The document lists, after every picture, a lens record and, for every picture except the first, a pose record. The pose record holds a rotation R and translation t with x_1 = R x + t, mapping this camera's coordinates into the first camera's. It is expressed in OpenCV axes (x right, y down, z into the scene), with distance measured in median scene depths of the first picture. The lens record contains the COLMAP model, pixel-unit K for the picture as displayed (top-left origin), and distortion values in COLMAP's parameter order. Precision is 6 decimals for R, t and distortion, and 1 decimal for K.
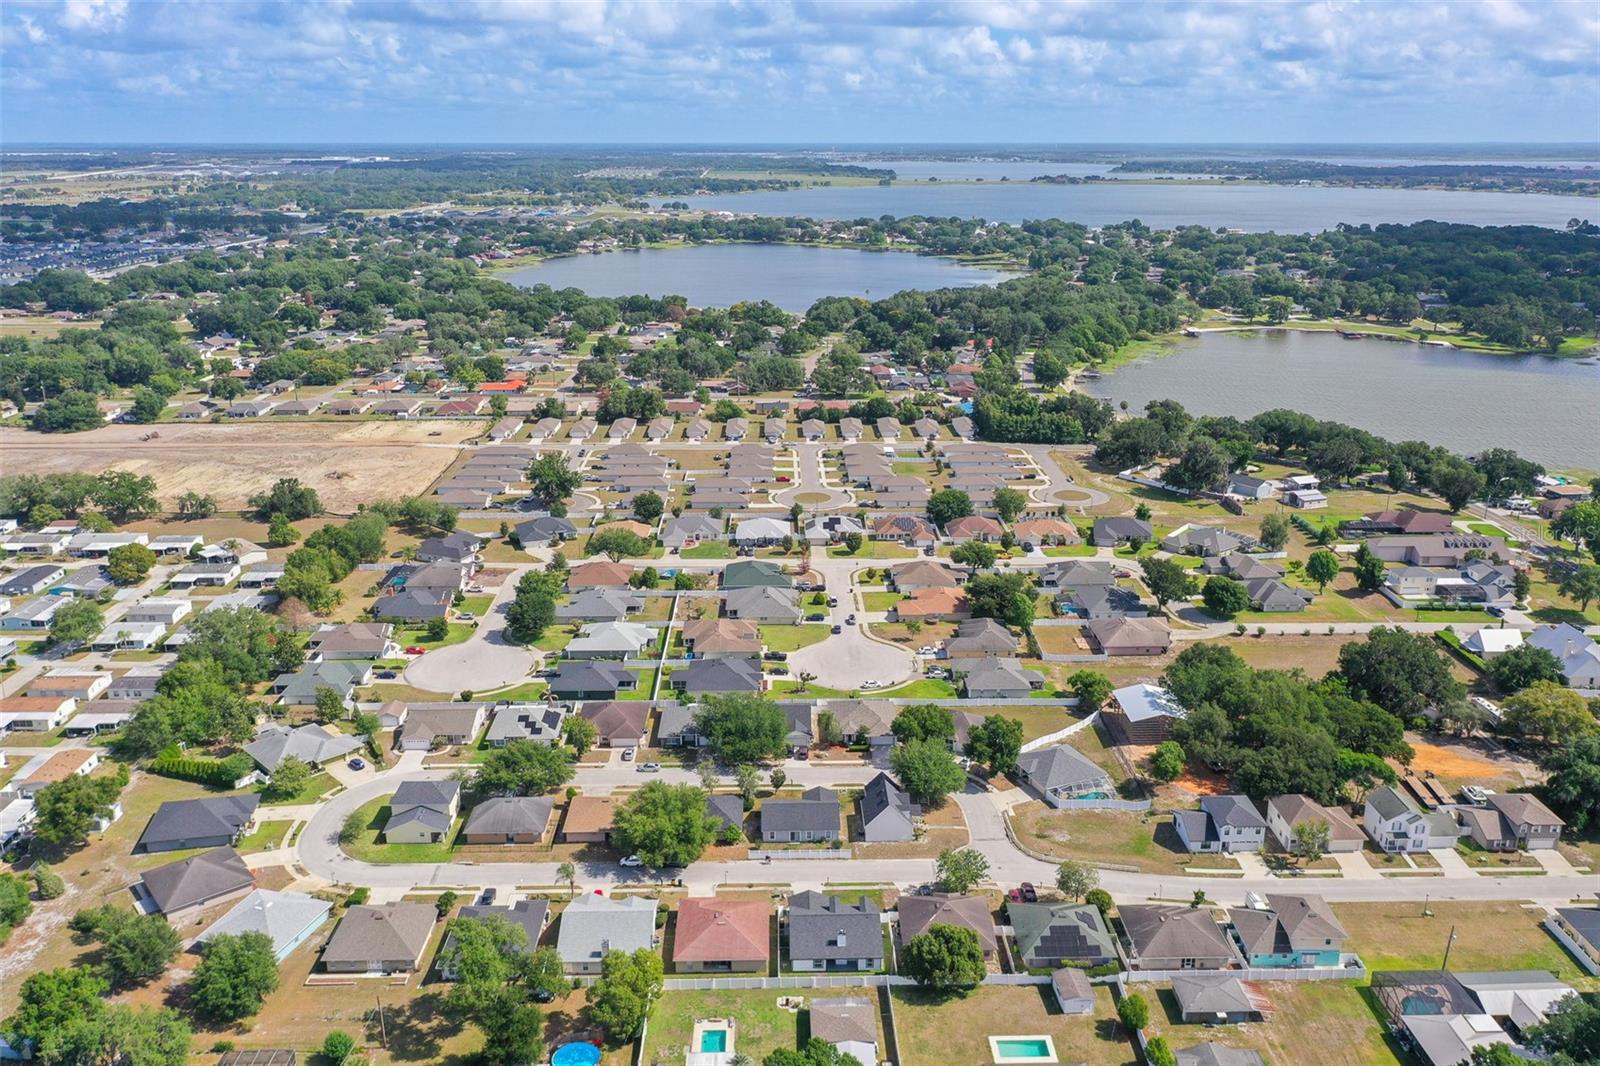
lens RADIAL K [[1263.8, 0, 802.4], [0, 1263.8, 532.1], [0, 0, 1]] dist [0.007804, -0.001505]
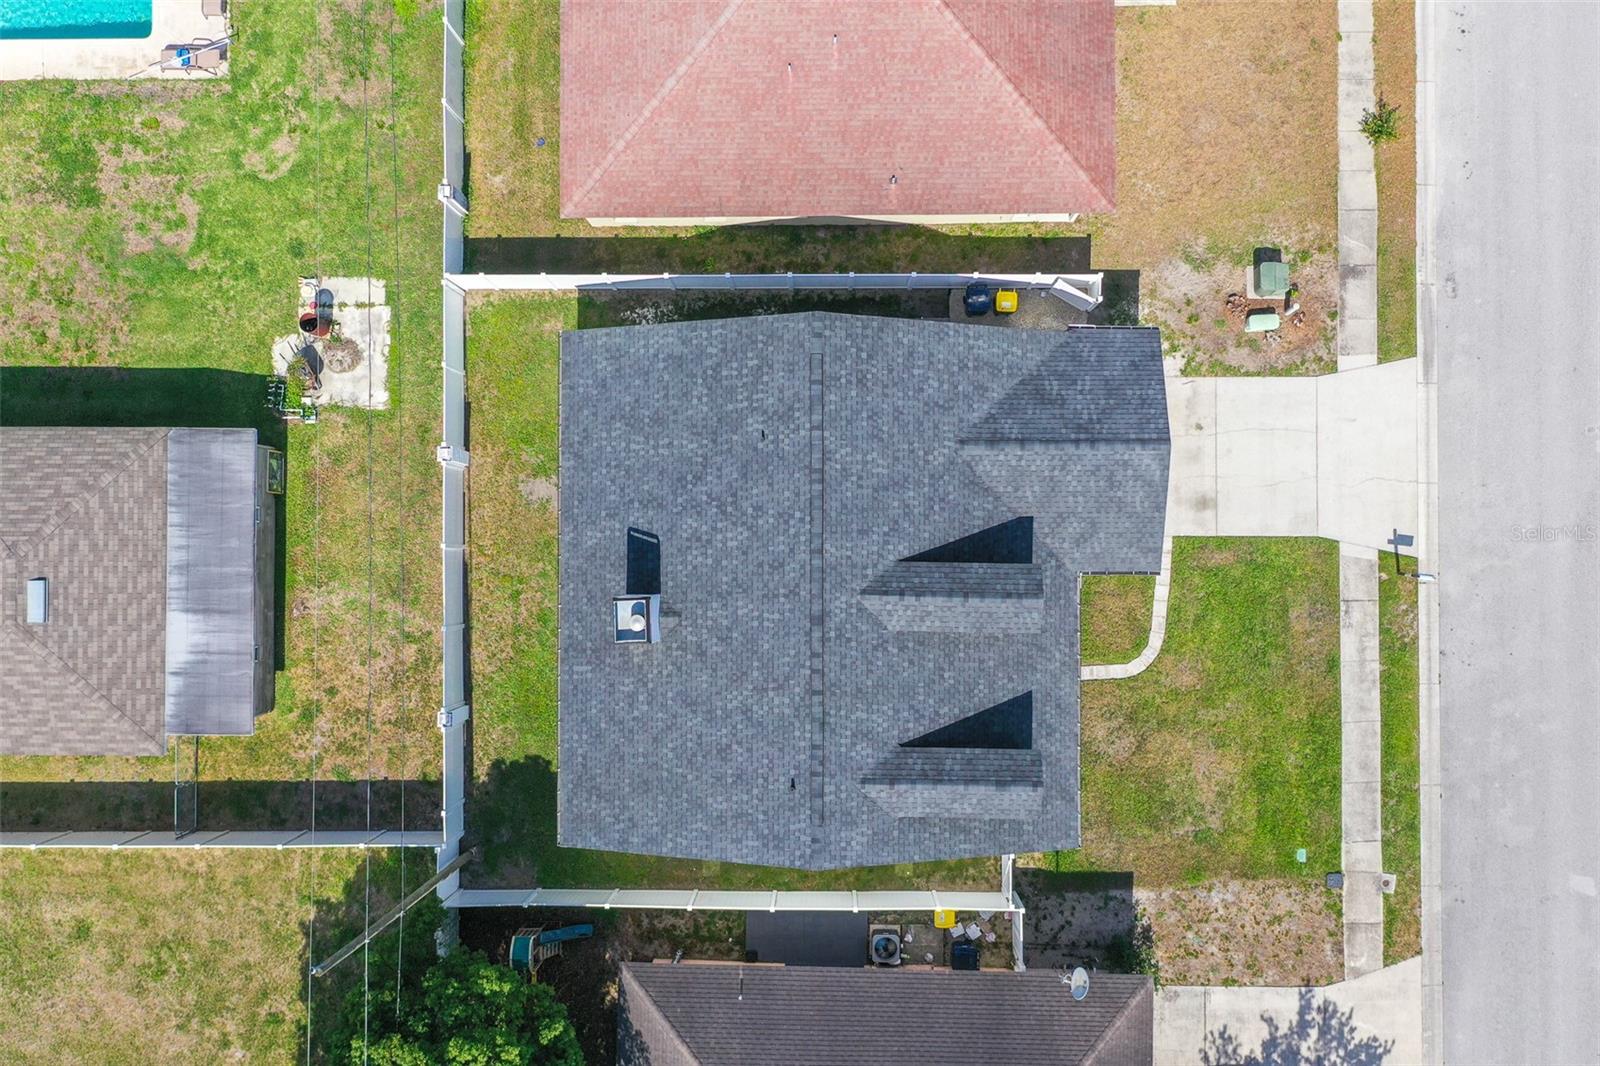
lens RADIAL K [[1263.8, 0, 801.2], [0, 1263.8, 525.4], [0, 0, 1]] dist [0.007804, -0.001505]
pose [[-0.030267, 0.999285, -0.022667, 0.018180], [-0.269925, 0.013663, 0.962784, 0.128094], [0.962405, 0.035259, 0.269319, 0.829810]]
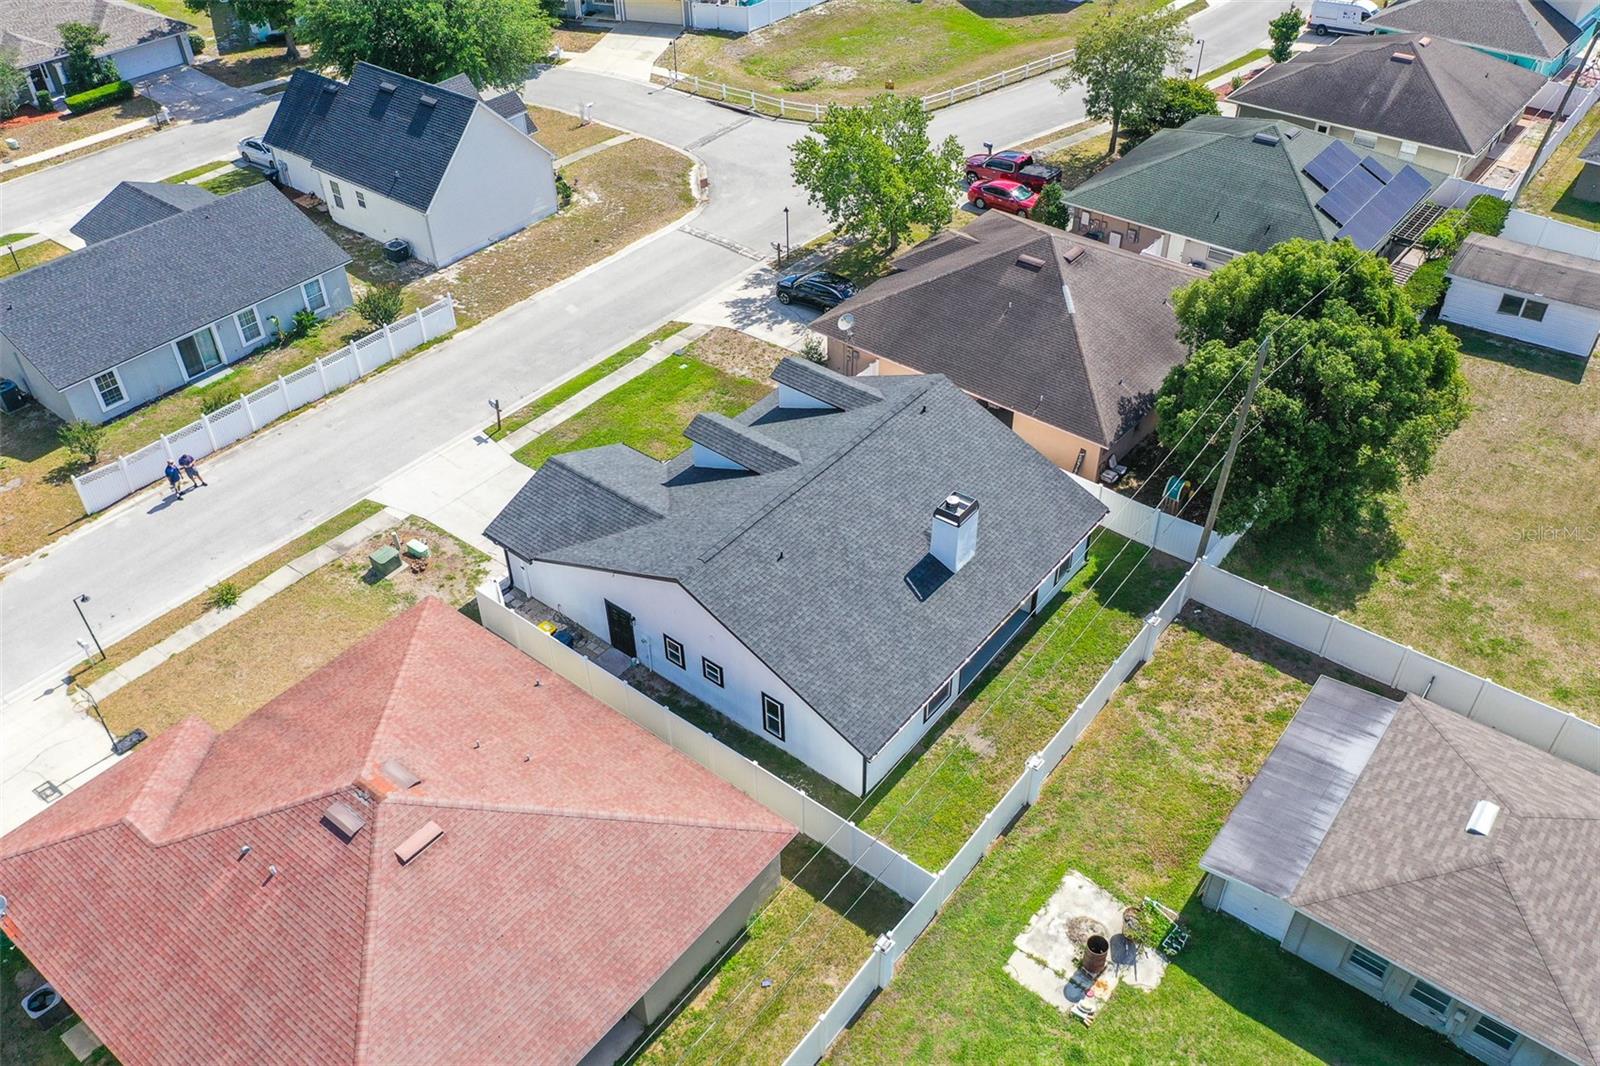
lens RADIAL K [[1263.8, 0, 808.1], [0, 1263.8, 541.1], [0, 0, 1]] dist [0.007804, -0.001505]
pose [[0.643727, -0.493457, 0.584907, -0.091329], [0.238321, 0.855589, 0.459532, 0.187829], [-0.727199, -0.156418, 0.668367, 0.747498]]
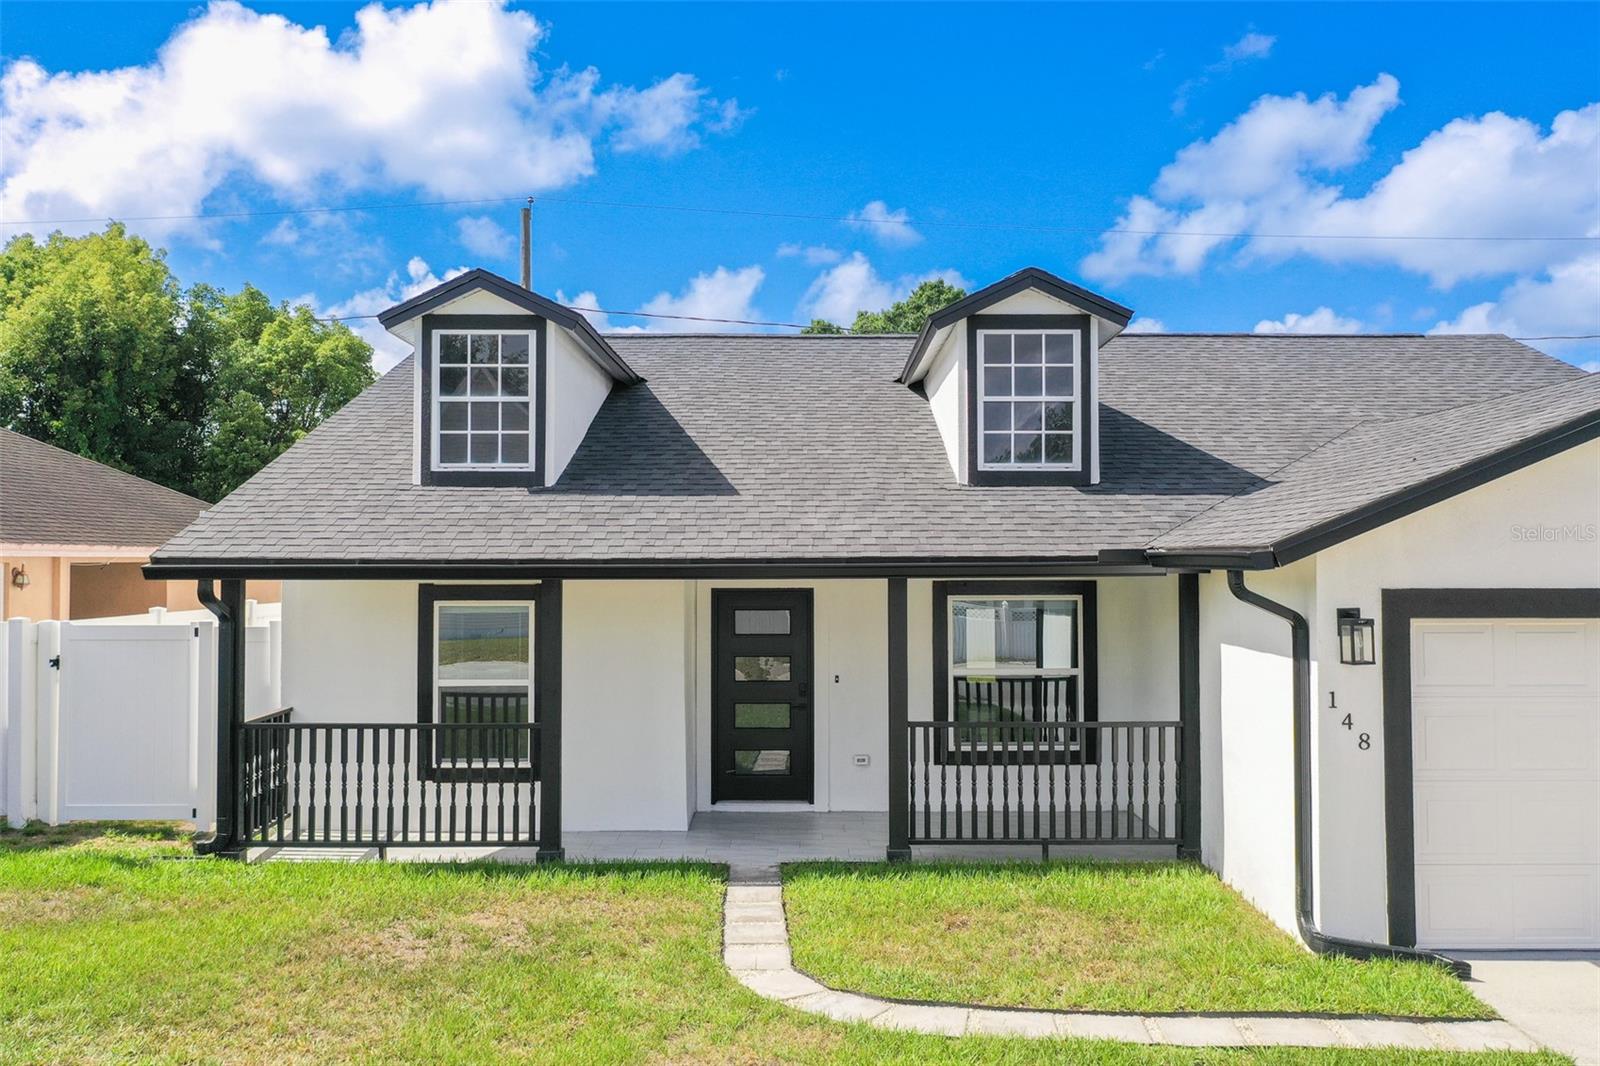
lens RADIAL K [[1263.8, 0, 805.4], [0, 1263.8, 525.9], [0, 0, 1]] dist [0.007804, -0.001505]
pose [[-0.999742, 0.001971, 0.022627, 0.029904], [0.007994, 0.963021, 0.269309, 0.253372], [-0.021259, 0.269421, -0.962788, 0.943149]]
